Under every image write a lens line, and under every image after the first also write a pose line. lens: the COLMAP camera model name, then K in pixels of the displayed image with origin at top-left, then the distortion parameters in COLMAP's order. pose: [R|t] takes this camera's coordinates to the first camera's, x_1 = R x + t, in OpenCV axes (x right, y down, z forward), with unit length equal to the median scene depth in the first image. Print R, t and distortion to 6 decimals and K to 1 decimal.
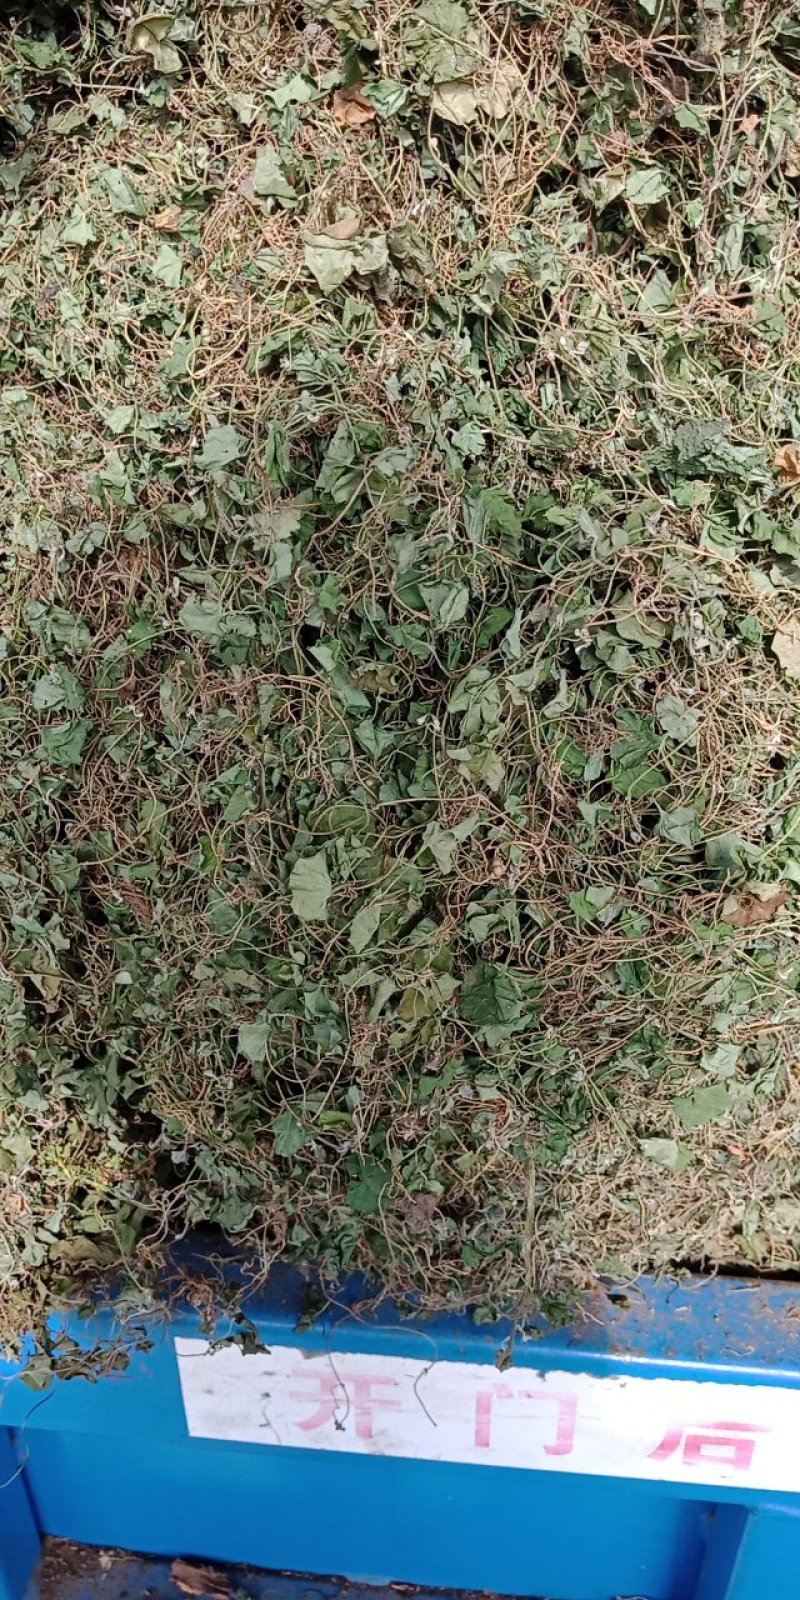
lens RADIAL K [[1885.3, 0, 402.4], [0, 1885.3, 824.7], [0, 0, 1]] dist [0.355760, -0.810206]
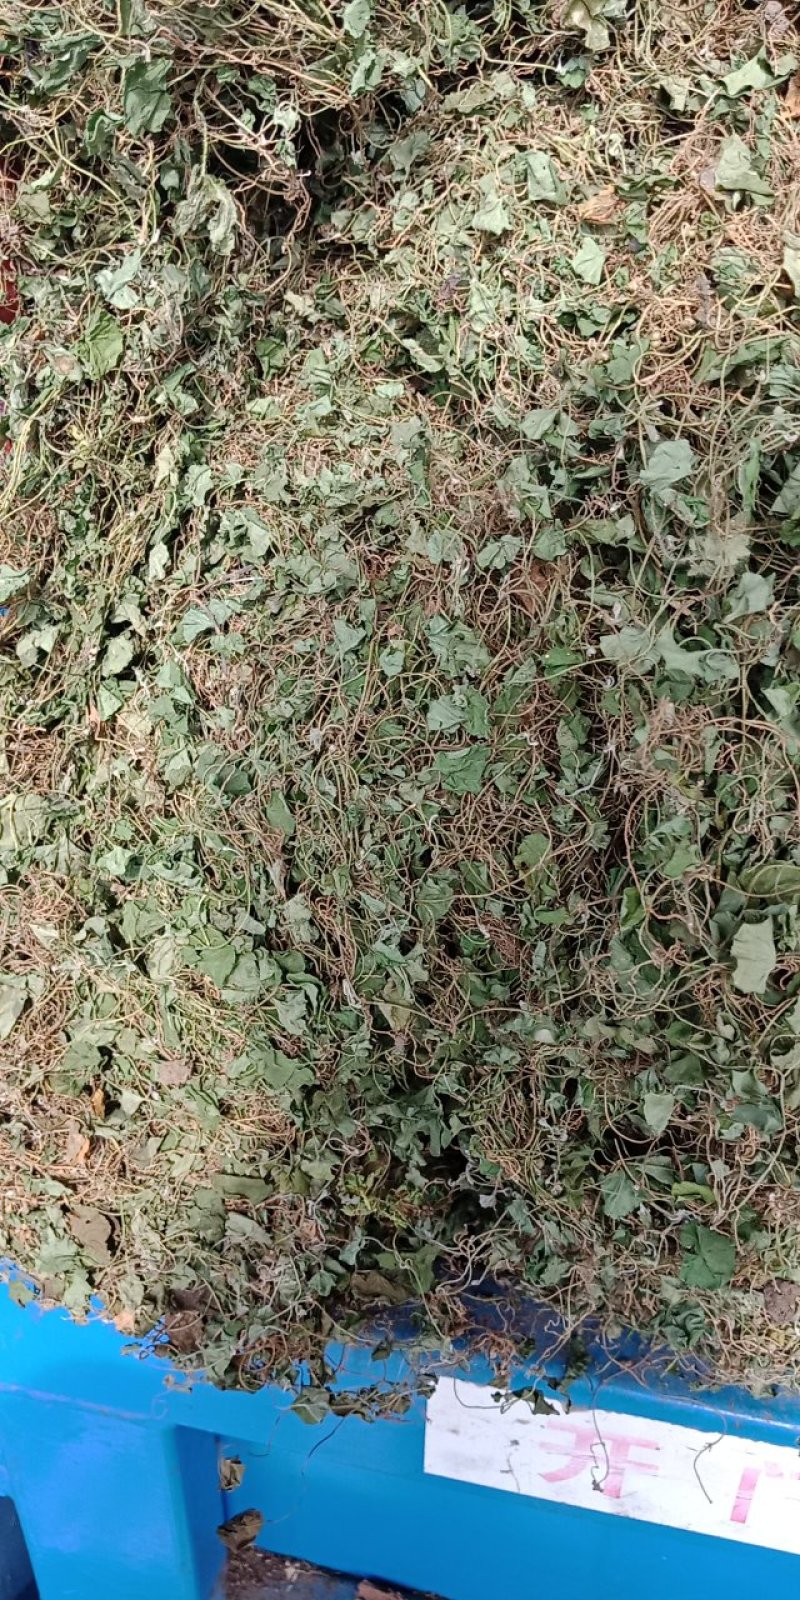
lens RADIAL K [[1885.3, 0, 402.4], [0, 1885.3, 824.7], [0, 0, 1]] dist [0.355760, -0.810206]
pose [[0.994926, 0.078674, -0.062710, -0.139914], [-0.078180, 0.996886, 0.010302, -0.022125], [0.063325, -0.005347, 0.997979, 0.069577]]
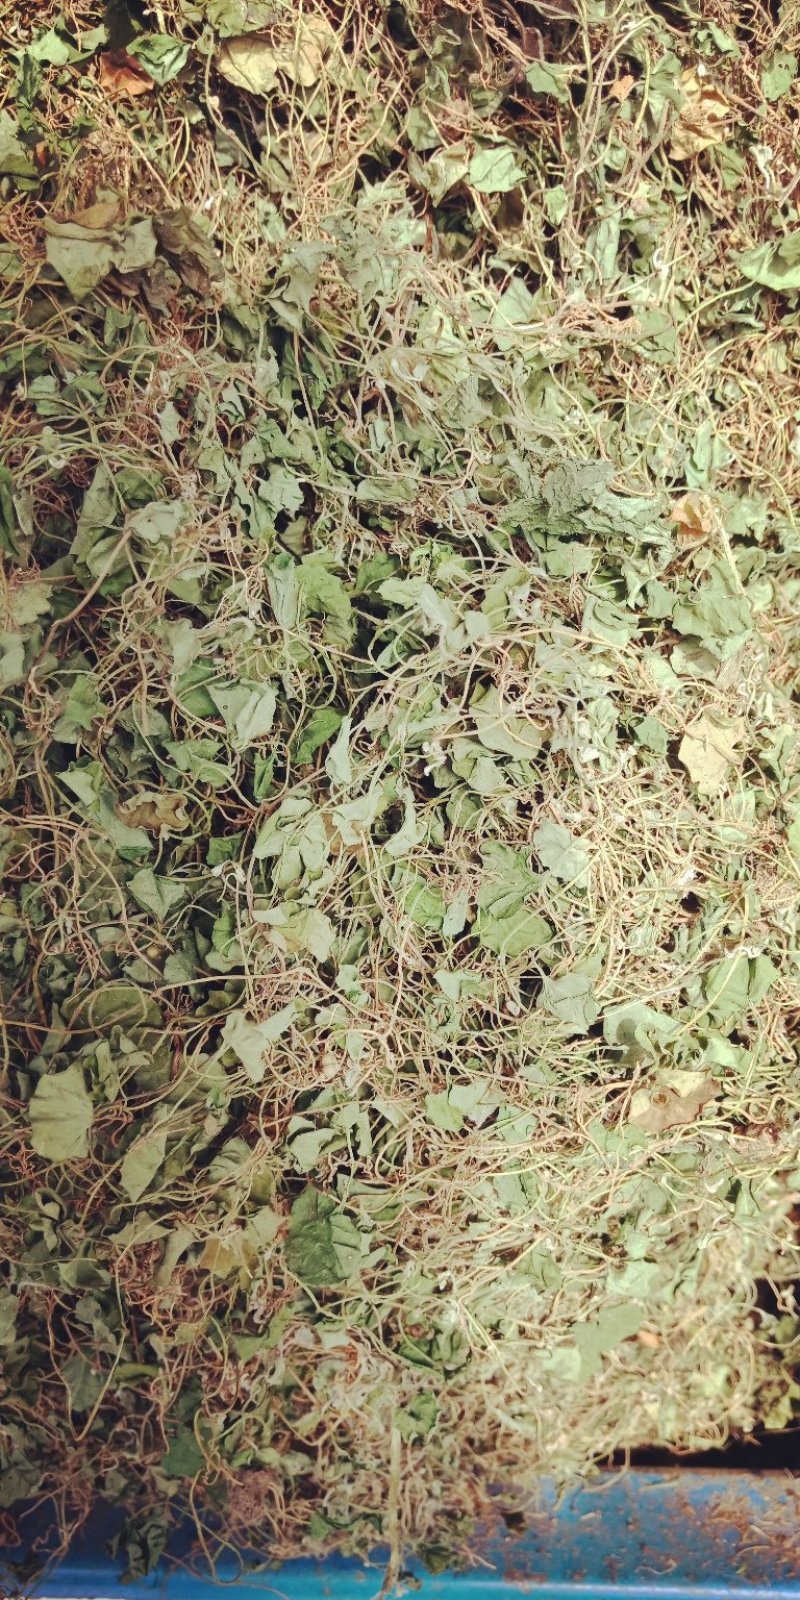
lens RADIAL K [[1931.6, 0, 466.6], [0, 1931.6, 817.7], [0, 0, 1]] dist [0.222159, -0.392848]
pose [[0.995338, -0.027912, 0.092324, 0.032536], [0.030640, 0.999131, -0.028269, -0.045048], [-0.091455, 0.030966, 0.995328, 0.215756]]
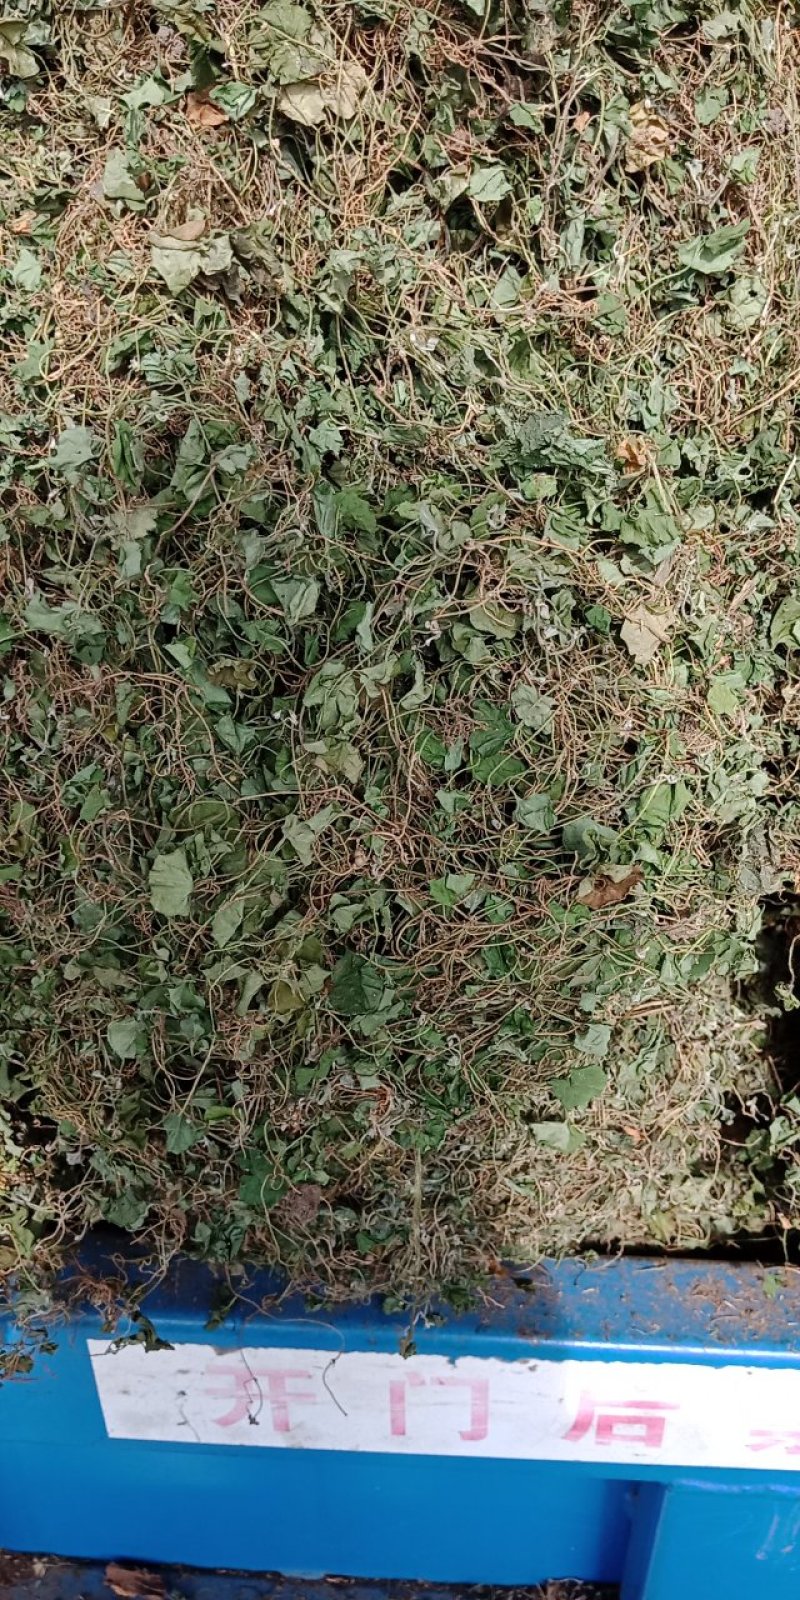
lens RADIAL K [[1885.3, 0, 402.4], [0, 1885.3, 824.7], [0, 0, 1]] dist [0.355760, -0.810206]
pose [[0.999277, -0.028900, 0.024718, 0.043601], [0.028895, 0.999582, 0.000573, 0.004339], [-0.024724, 0.000142, 0.999694, -0.012521]]
